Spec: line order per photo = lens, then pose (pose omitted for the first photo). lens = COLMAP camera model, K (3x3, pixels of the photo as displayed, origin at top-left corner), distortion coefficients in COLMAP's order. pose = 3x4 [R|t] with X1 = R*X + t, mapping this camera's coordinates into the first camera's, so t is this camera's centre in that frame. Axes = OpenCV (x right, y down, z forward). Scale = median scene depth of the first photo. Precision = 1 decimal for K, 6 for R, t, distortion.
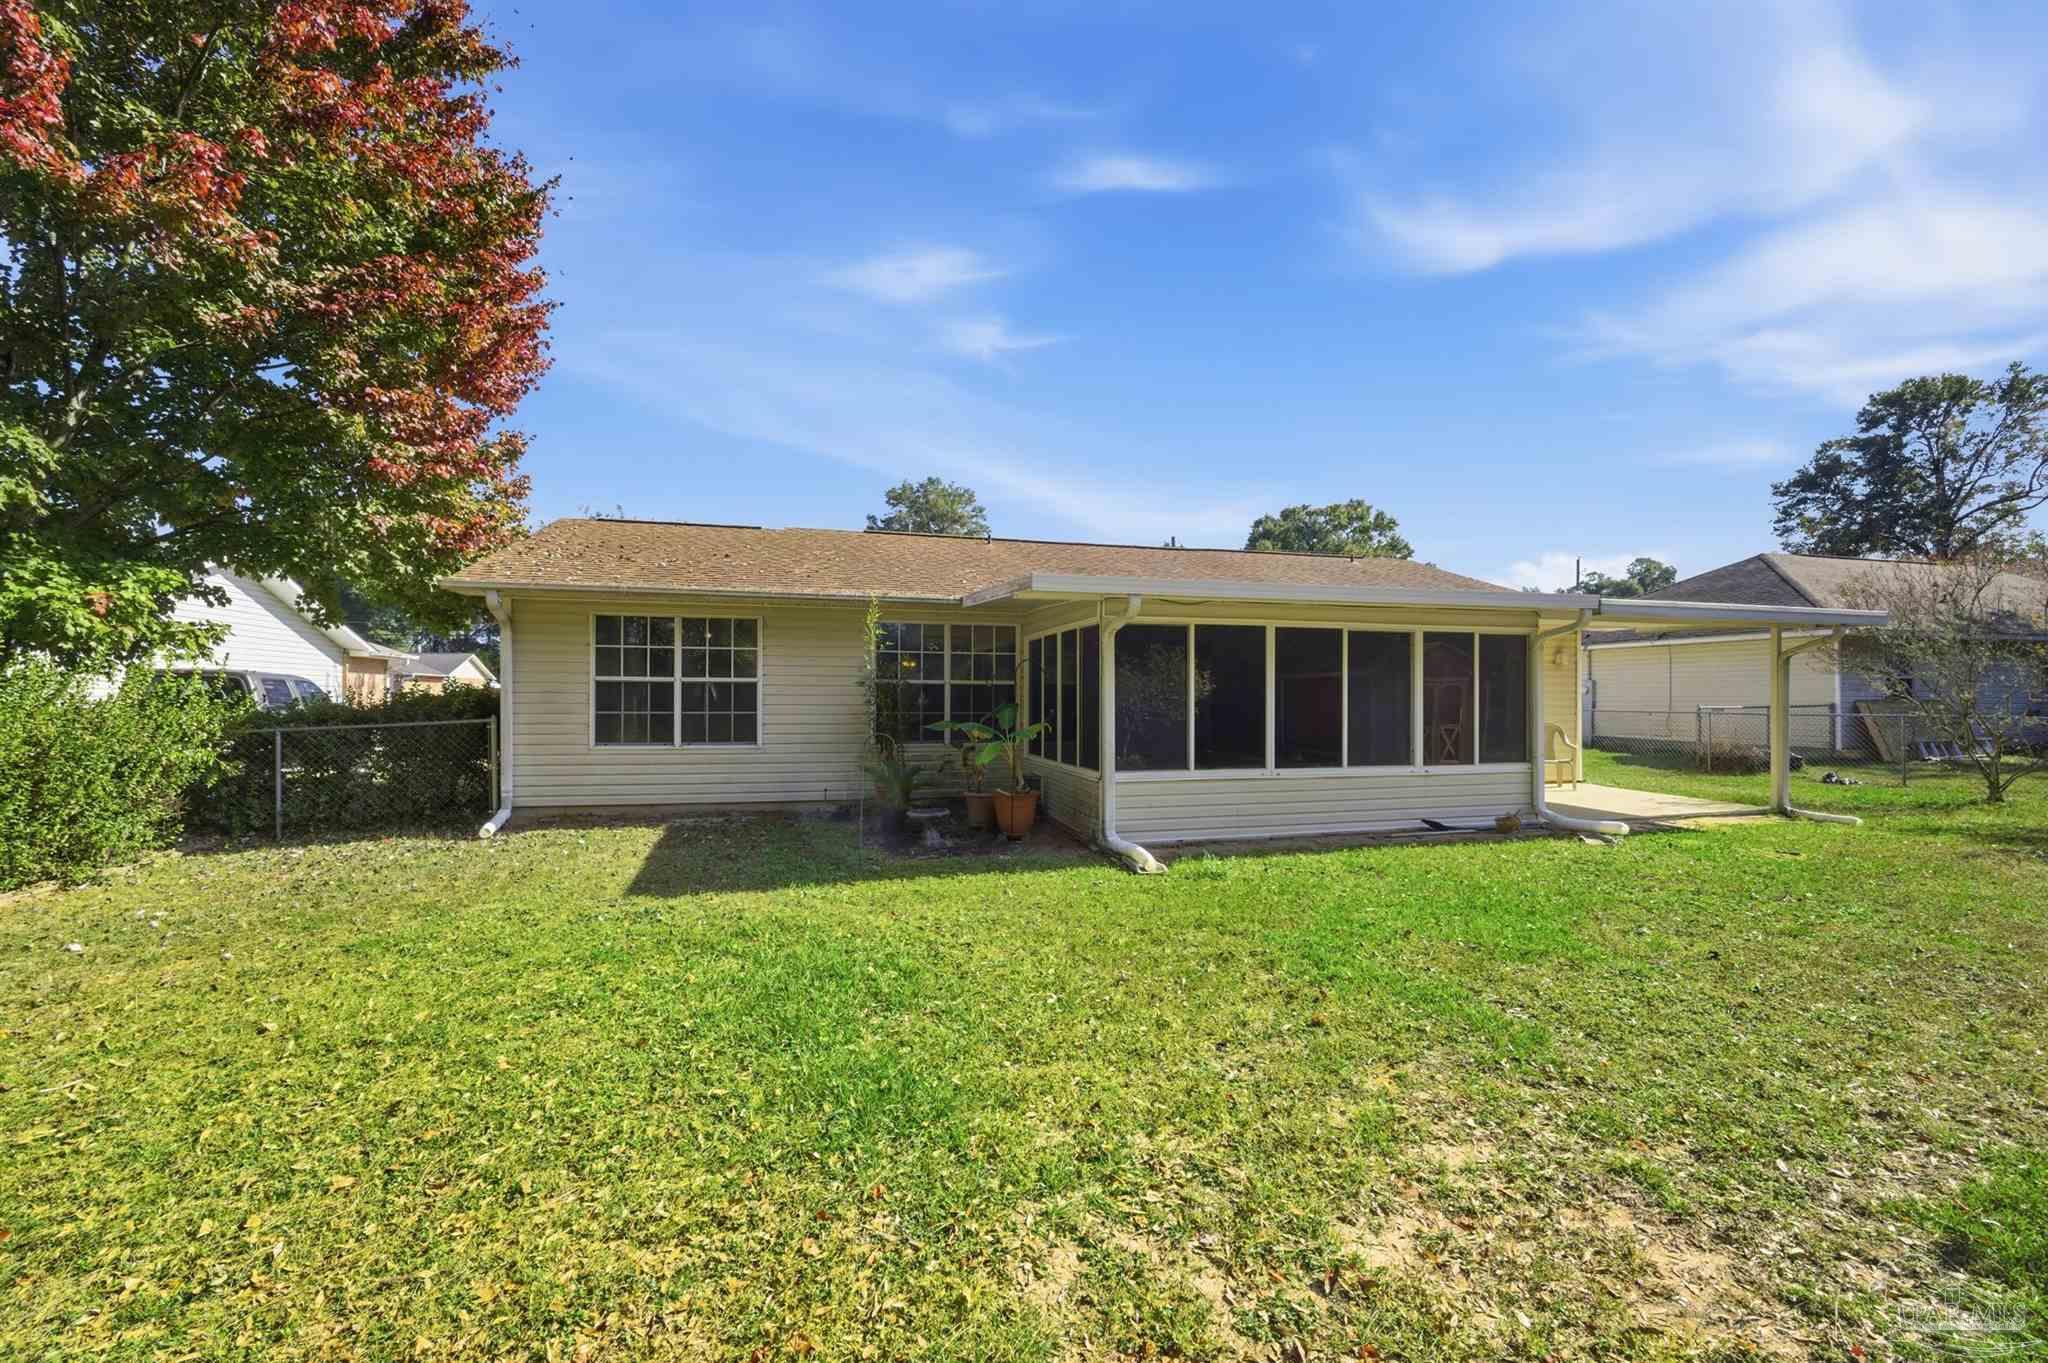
lens RADIAL K [[882.1, 0, 1024.0], [0, 882.1, 681.5], [0, 0, 1]] dist [-0.017743, 0.005314]
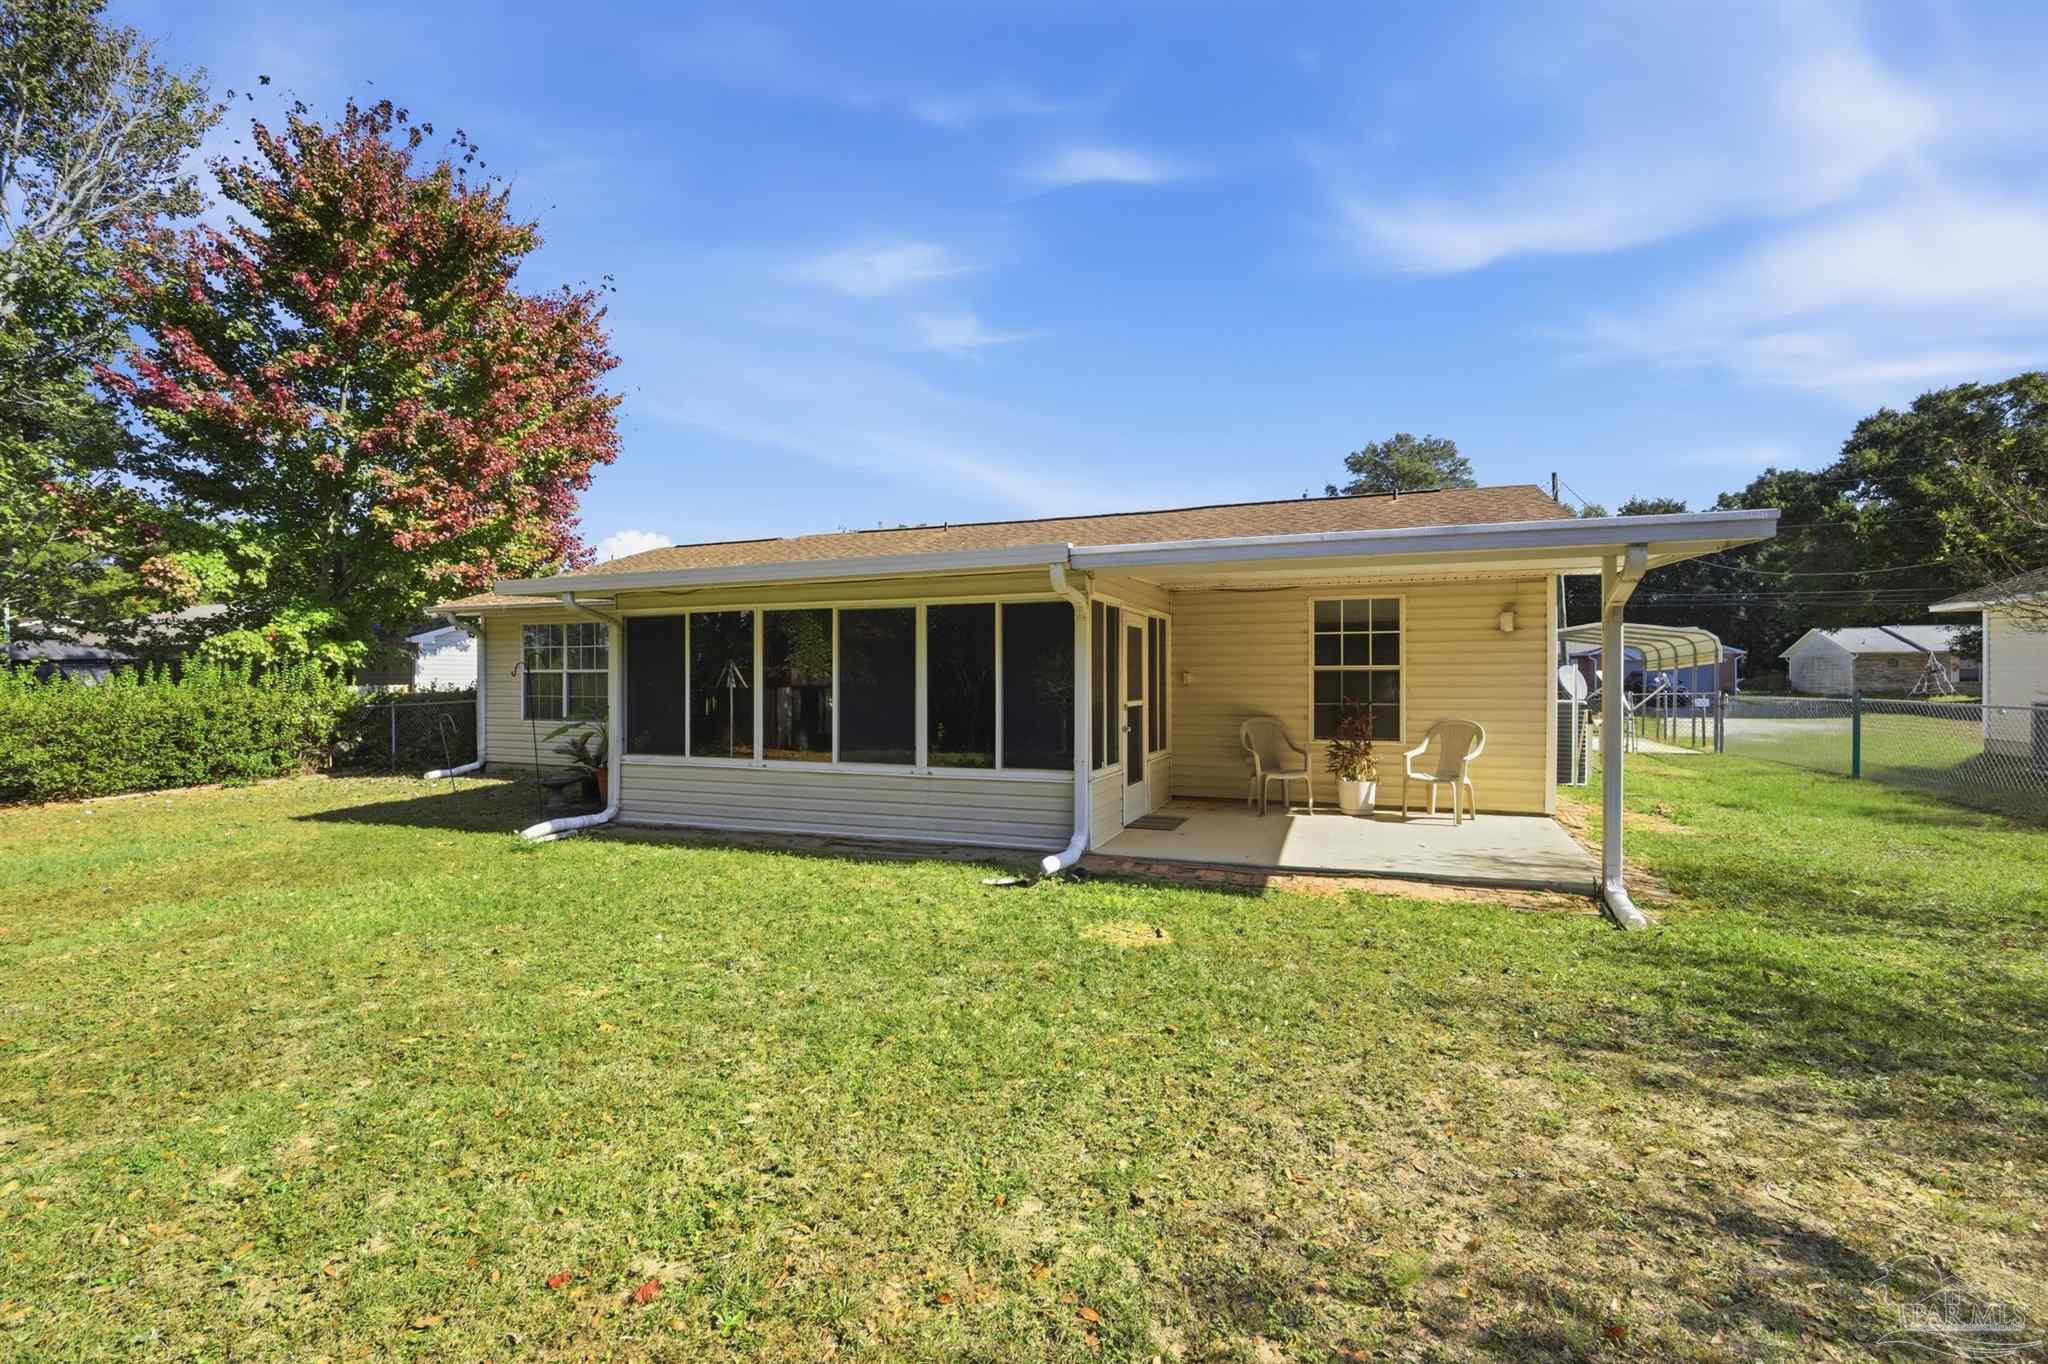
lens RADIAL K [[882.1, 0, 1024.0], [0, 882.1, 682.0], [0, 0, 1]] dist [-0.017743, 0.005314]
pose [[0.802045, -0.003511, -0.597253, 1.023743], [0.015896, 0.999754, 0.015469, 0.004455], [0.597052, -0.021901, 0.801903, 0.385505]]
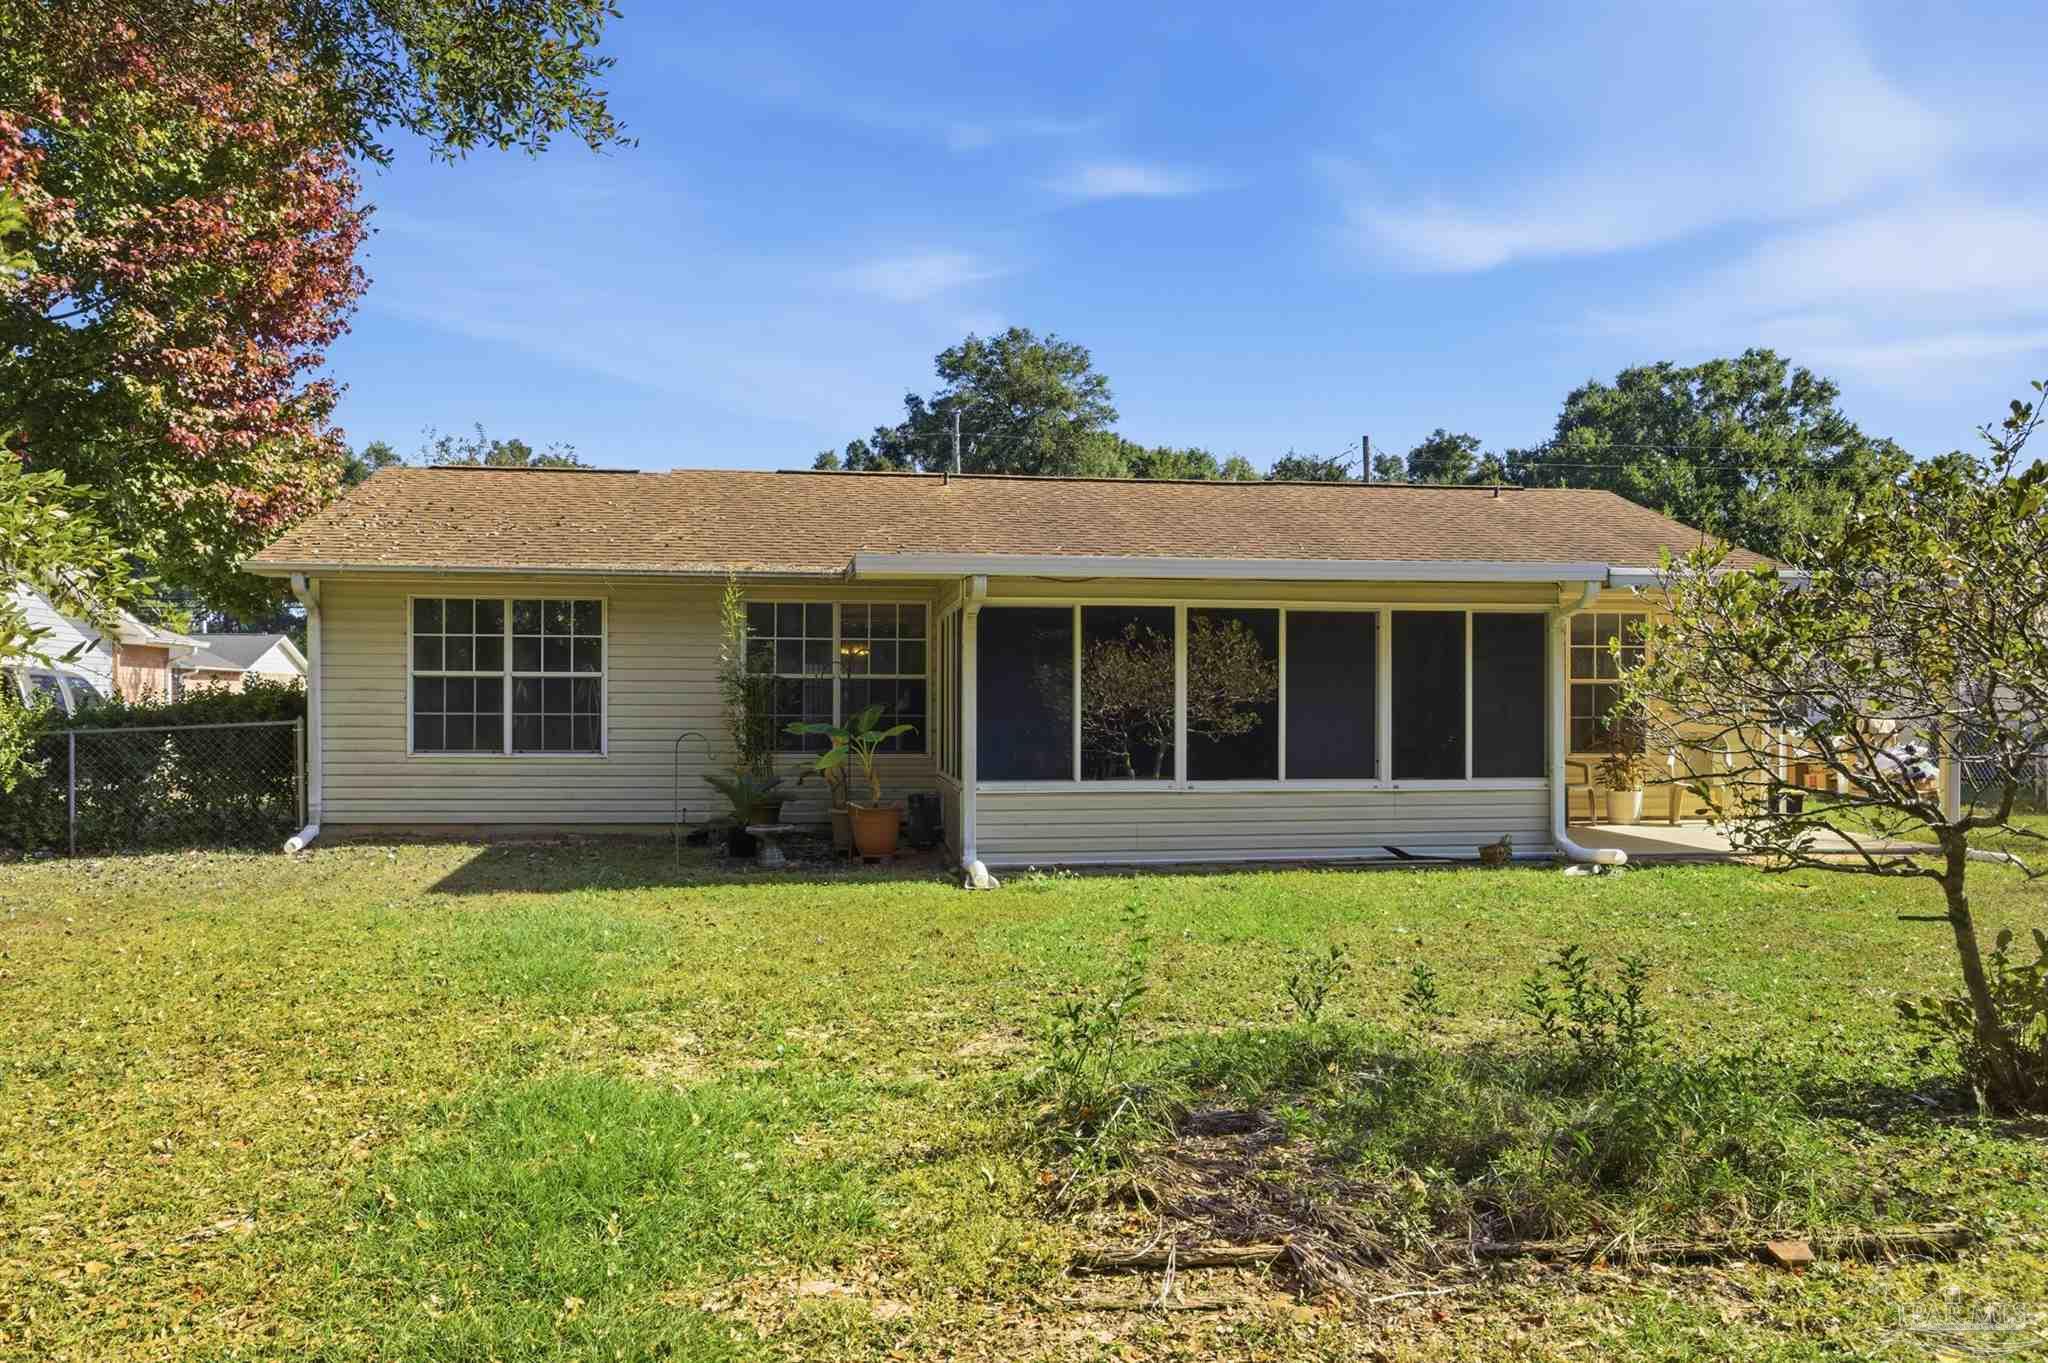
lens RADIAL K [[1603.9, 0, 1024.0], [0, 1603.9, 681.5], [0, 0, 1]] dist [-0.047191, 0.075595]
pose [[0.991855, -0.002521, -0.127347, 0.307656], [0.002866, 0.999993, 0.002524, 0.002239], [0.127339, -0.002869, 0.991855, -0.473934]]
